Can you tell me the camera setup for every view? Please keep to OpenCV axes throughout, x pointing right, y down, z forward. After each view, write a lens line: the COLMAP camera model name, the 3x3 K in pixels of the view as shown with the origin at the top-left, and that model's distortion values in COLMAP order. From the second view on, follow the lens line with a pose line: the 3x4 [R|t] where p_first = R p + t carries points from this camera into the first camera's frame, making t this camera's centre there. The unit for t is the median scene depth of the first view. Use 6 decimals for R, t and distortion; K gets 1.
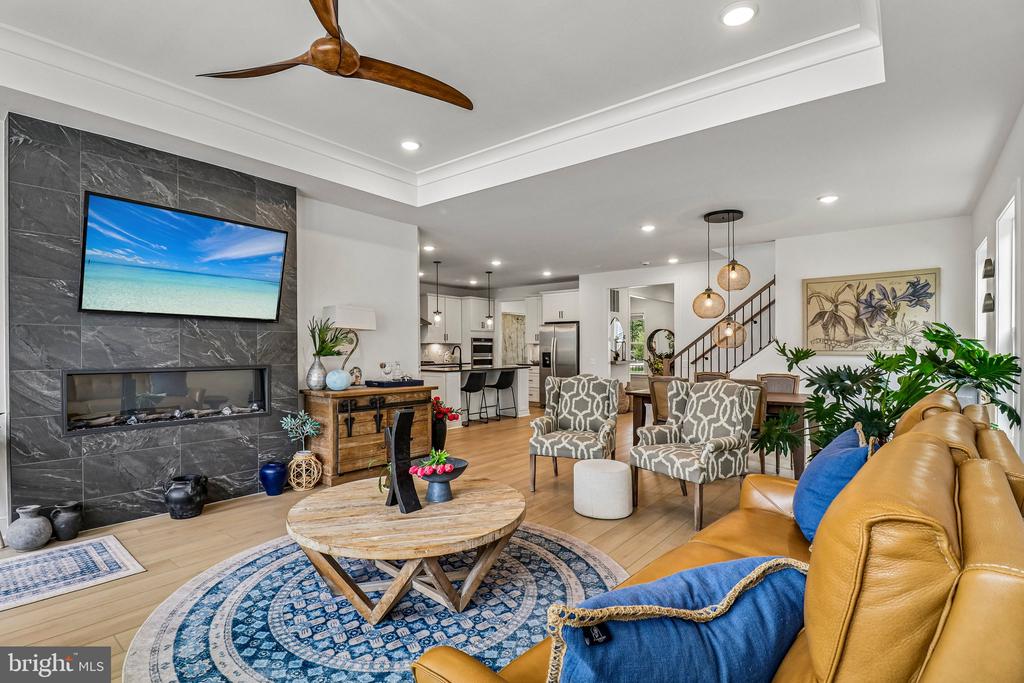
lens RADIAL K [[484.3, 0, 485.6], [0, 484.3, 348.0], [0, 0, 1]] dist [0.002039, -0.005700]
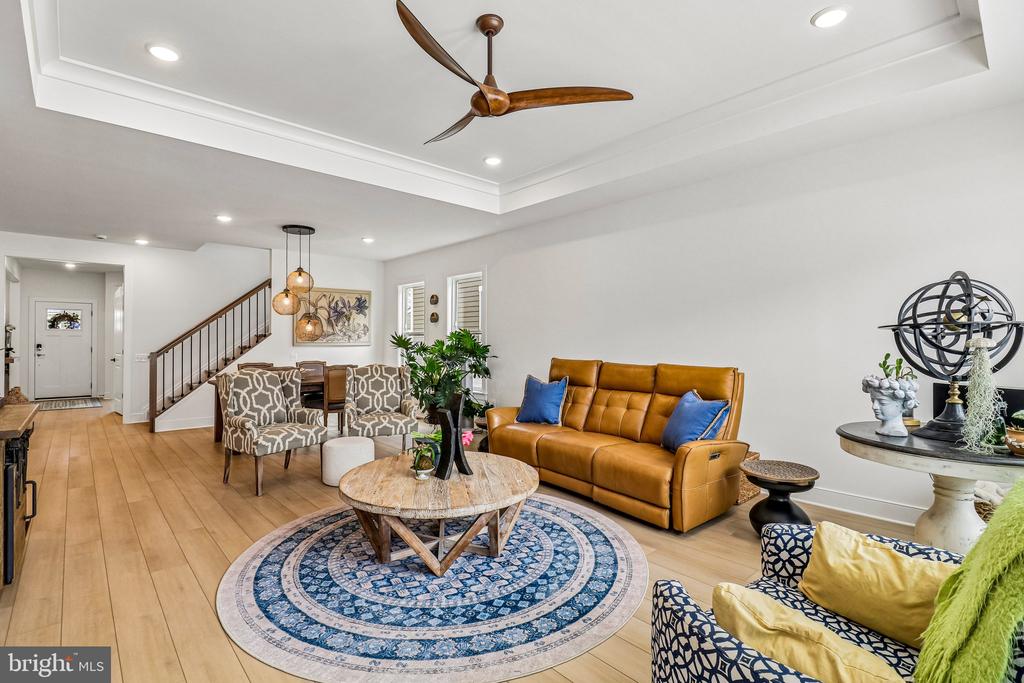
lens RADIAL K [[484.3, 0, 506.8], [0, 484.3, 347.4], [0, 0, 1]] dist [0.002039, -0.005700]
pose [[0.130896, -0.014698, 0.991287, -0.648901], [-0.002257, 0.999883, 0.015124, -0.003342], [-0.991394, -0.004217, 0.130847, 0.350727]]
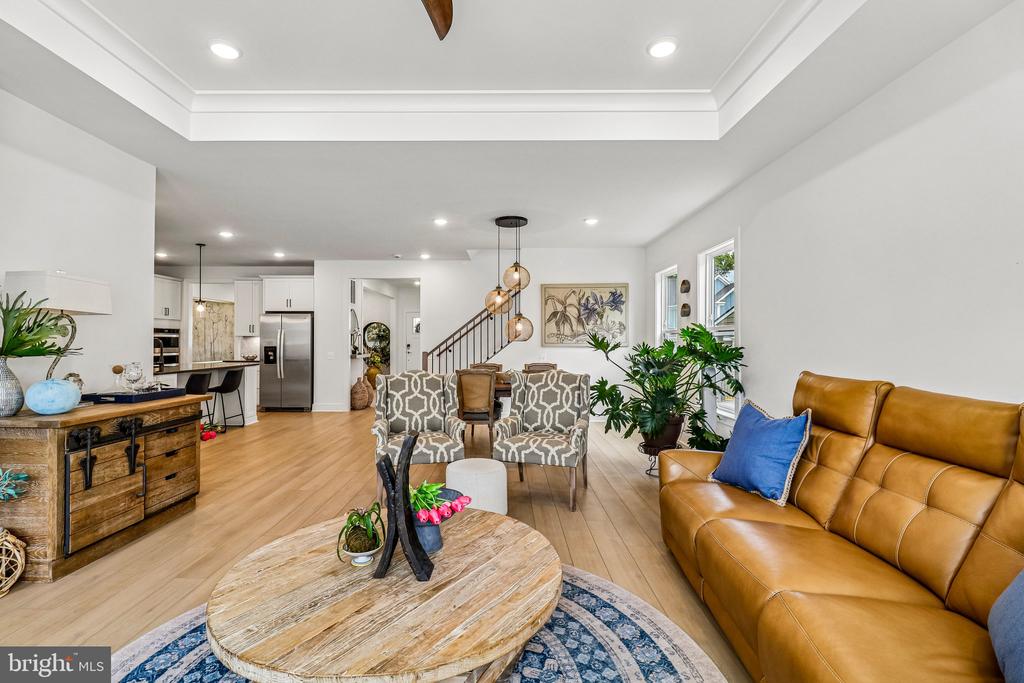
lens RADIAL K [[484.3, 0, 493.0], [0, 484.3, 339.3], [0, 0, 1]] dist [0.002039, -0.005700]
pose [[0.766254, 0.001015, 0.642538, -0.260643], [0.000995, 0.999996, -0.002766, -0.001534], [-0.642538, 0.002758, 0.766249, 0.194192]]
